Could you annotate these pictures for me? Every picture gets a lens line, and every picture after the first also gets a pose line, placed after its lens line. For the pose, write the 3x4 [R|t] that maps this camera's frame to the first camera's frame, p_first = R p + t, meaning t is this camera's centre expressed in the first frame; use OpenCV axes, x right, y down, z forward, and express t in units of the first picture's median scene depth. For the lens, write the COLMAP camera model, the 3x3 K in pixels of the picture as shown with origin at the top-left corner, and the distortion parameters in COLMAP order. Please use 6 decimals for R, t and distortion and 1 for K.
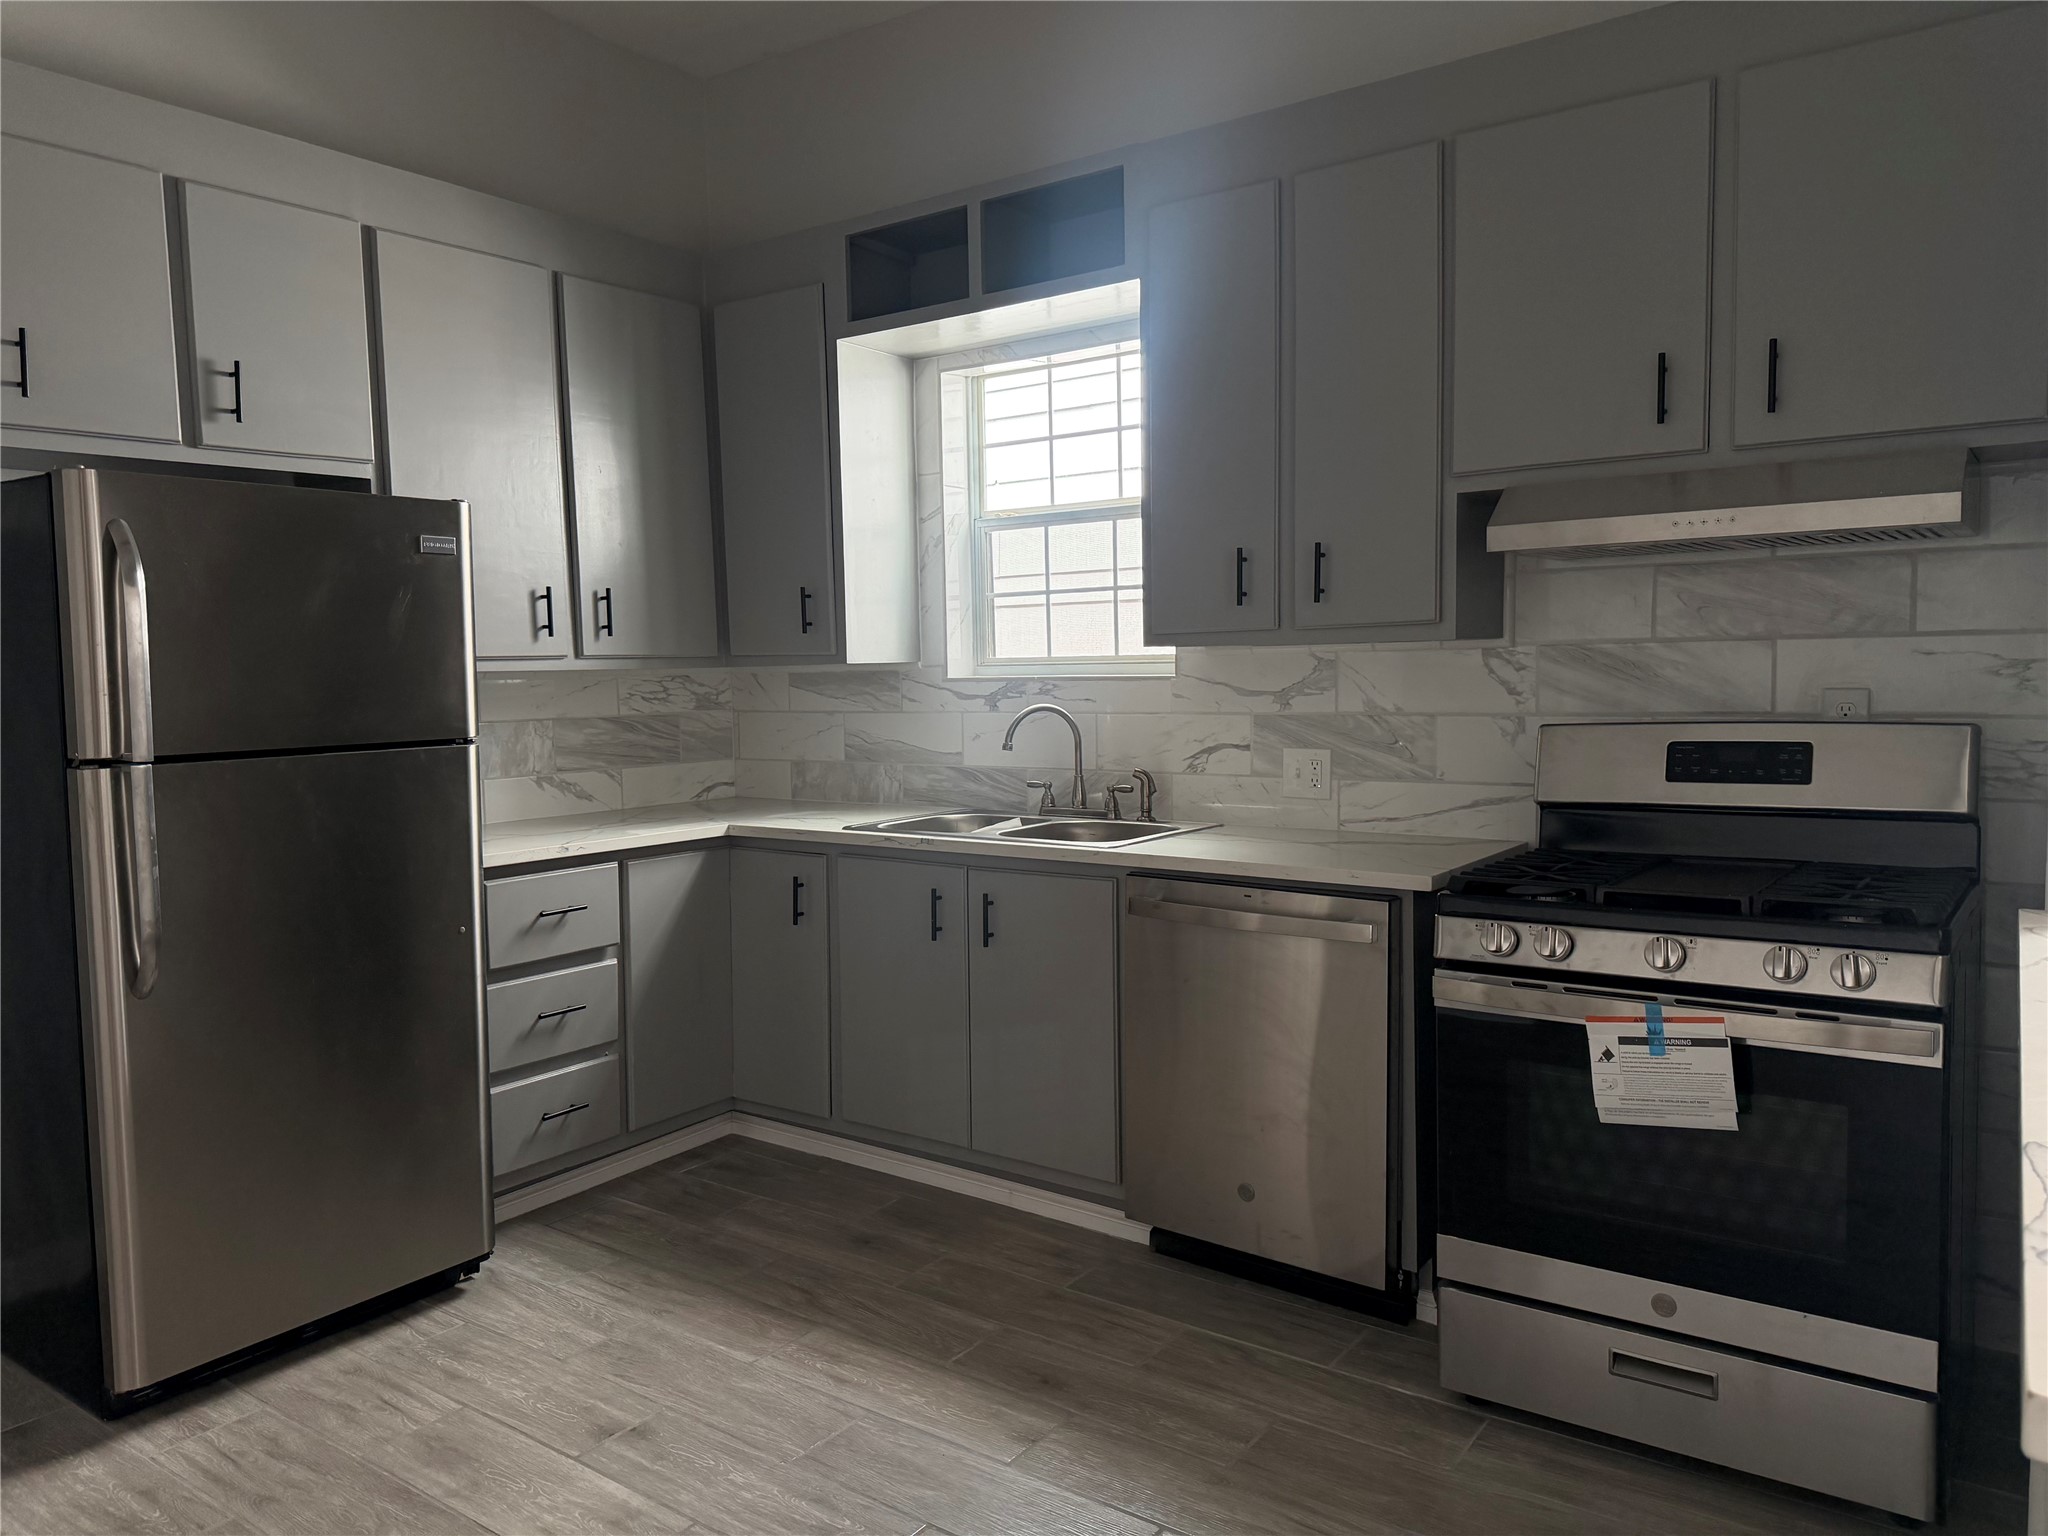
lens RADIAL K [[1452.5, 0, 1024.0], [0, 1452.5, 768.0], [0, 0, 1]] dist [0.076232, -0.116076]
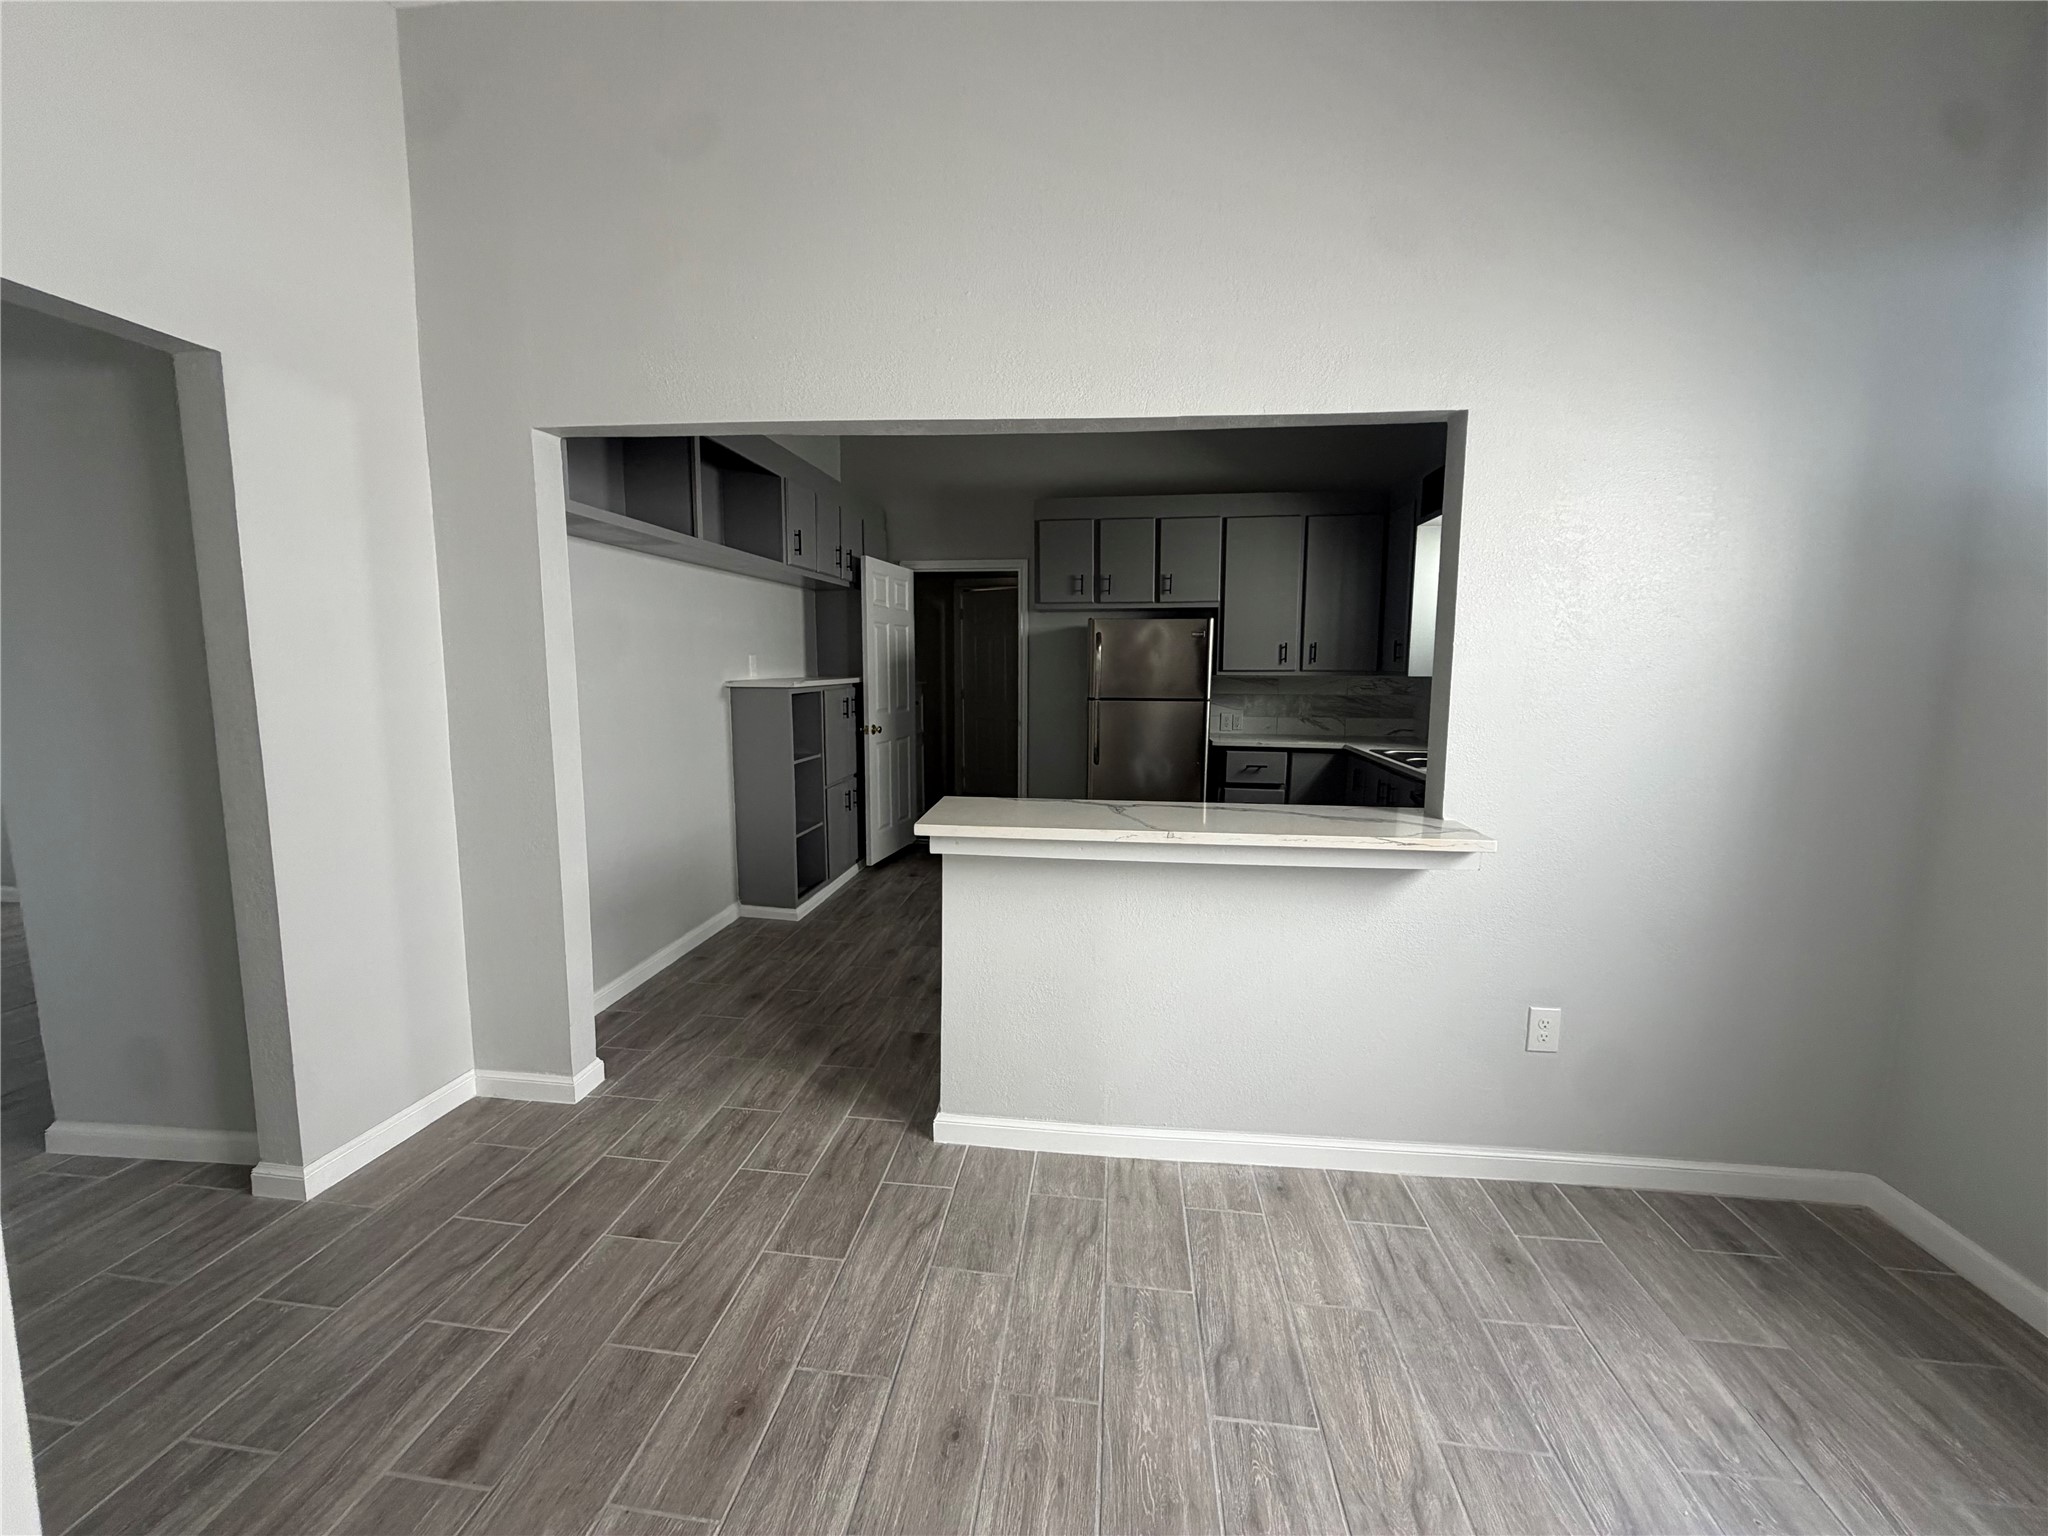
lens RADIAL K [[818.5, 0, 1015.3], [0, 818.5, 767.2], [0, 0, 1]] dist [0.000384, 0.000535]
pose [[0.478094, 0.133419, -0.868116, 0.719150], [-0.076131, 0.990970, 0.110373, -0.030763], [0.875003, 0.013322, 0.483934, -0.104209]]
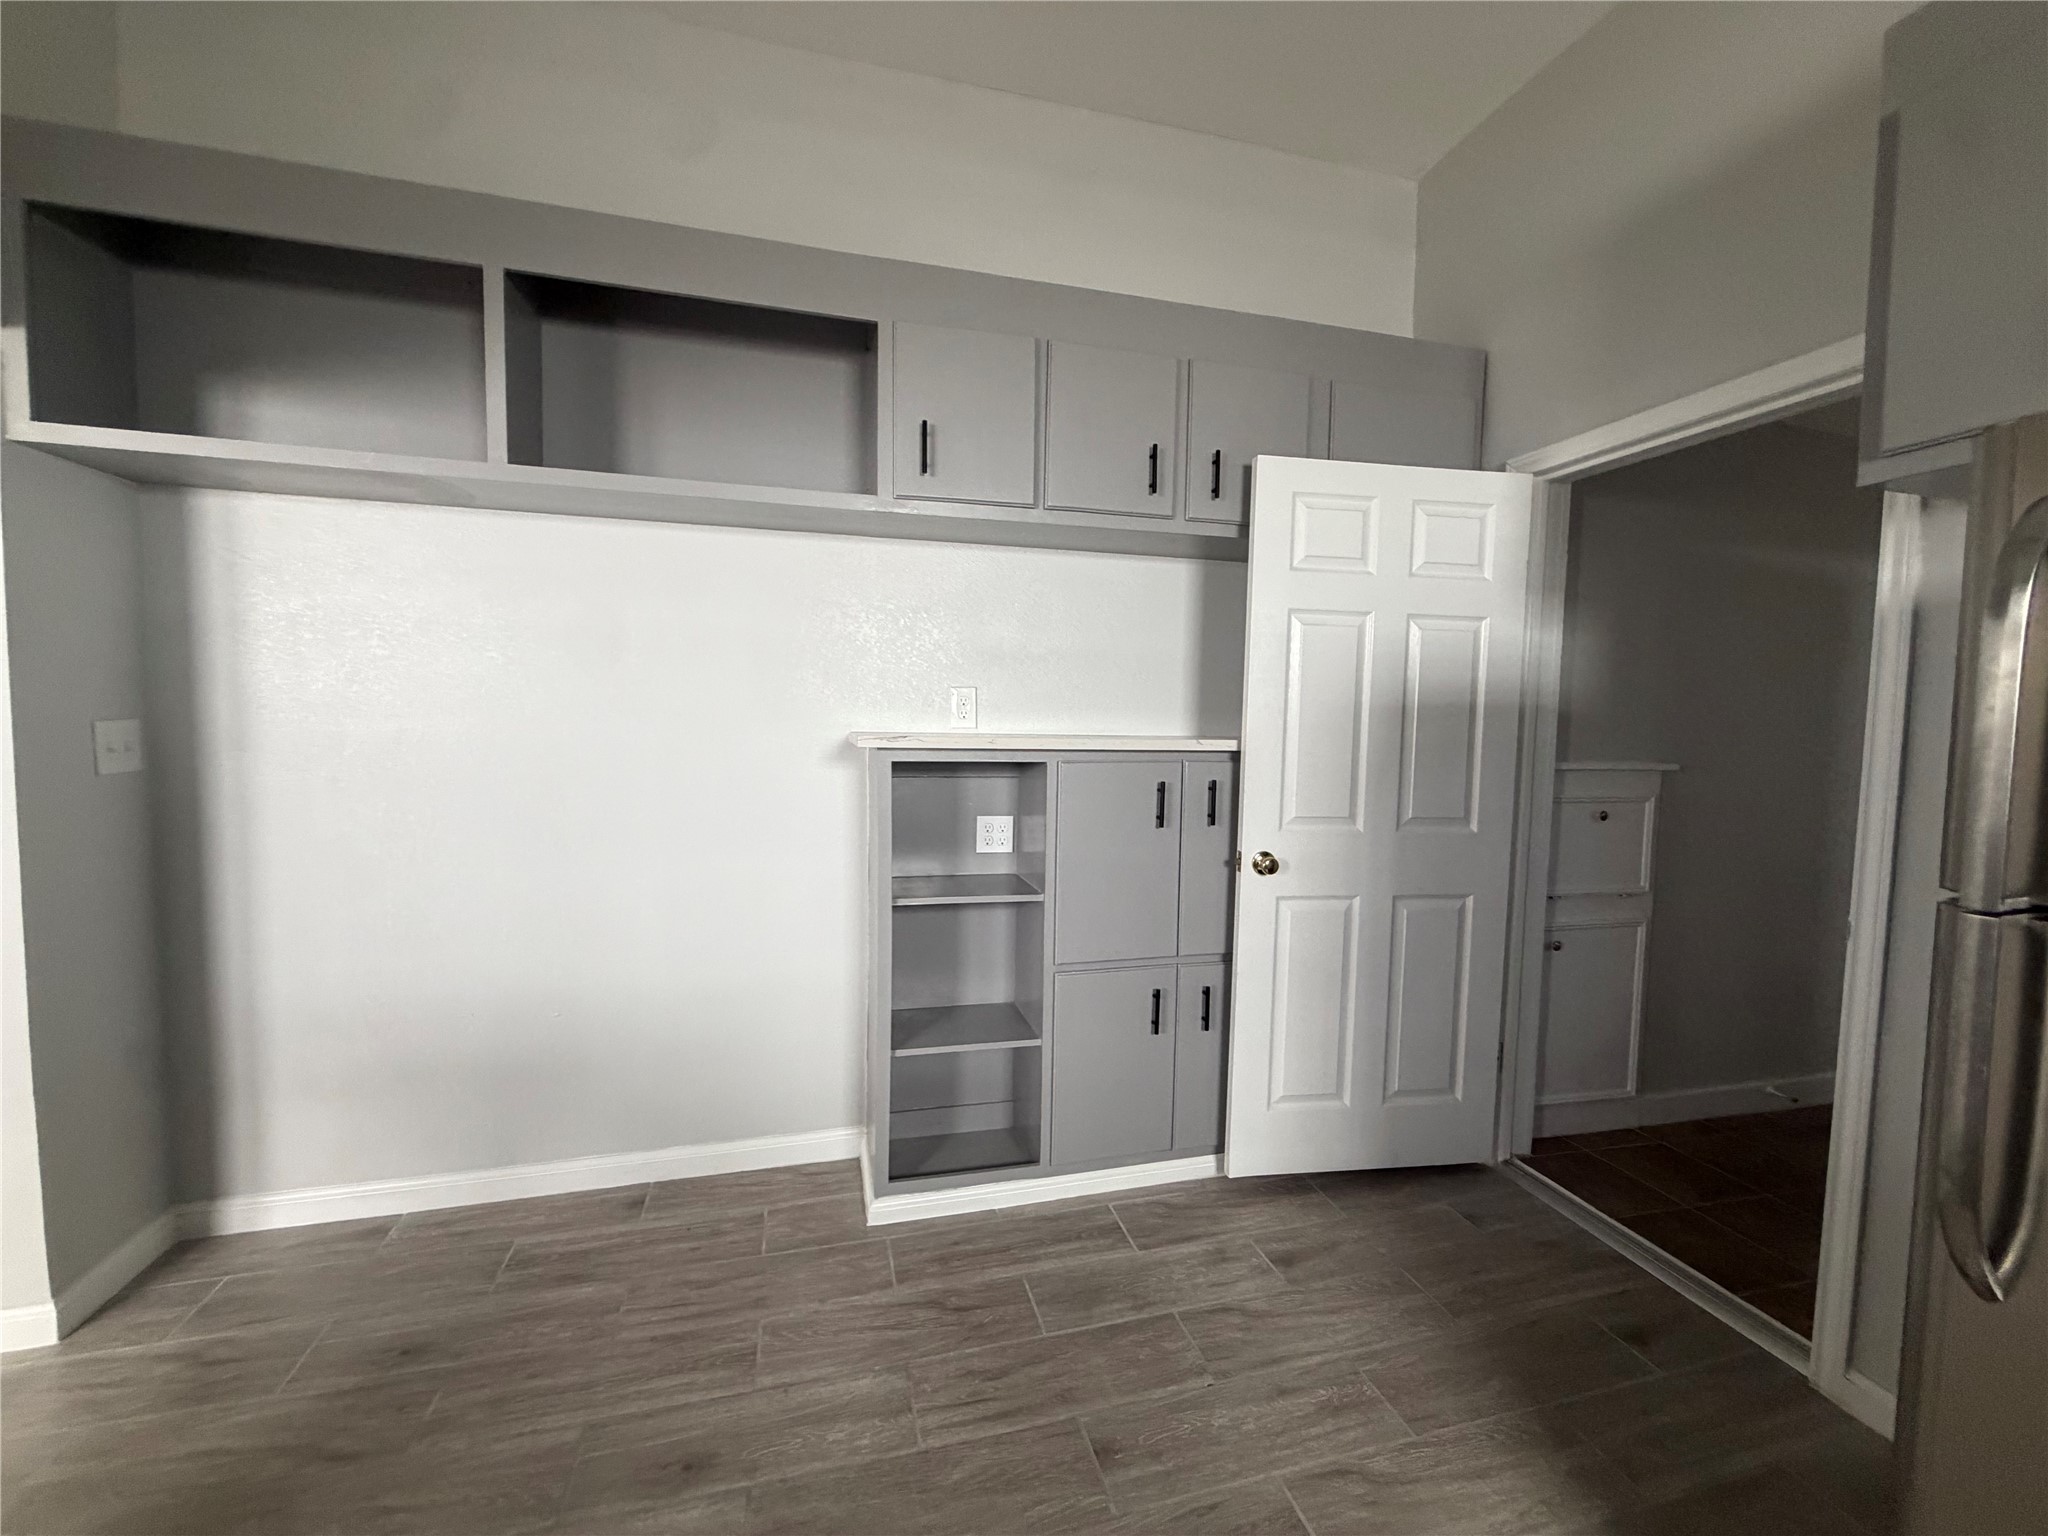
lens RADIAL K [[818.5, 0, 1015.3], [0, 818.5, 767.2], [0, 0, 1]] dist [0.000384, 0.000535]
pose [[-0.634477, 0.054217, -0.771038, -0.067157], [-0.062894, 0.990608, 0.121412, -0.051199], [0.770379, 0.125527, -0.625108, 0.594340]]
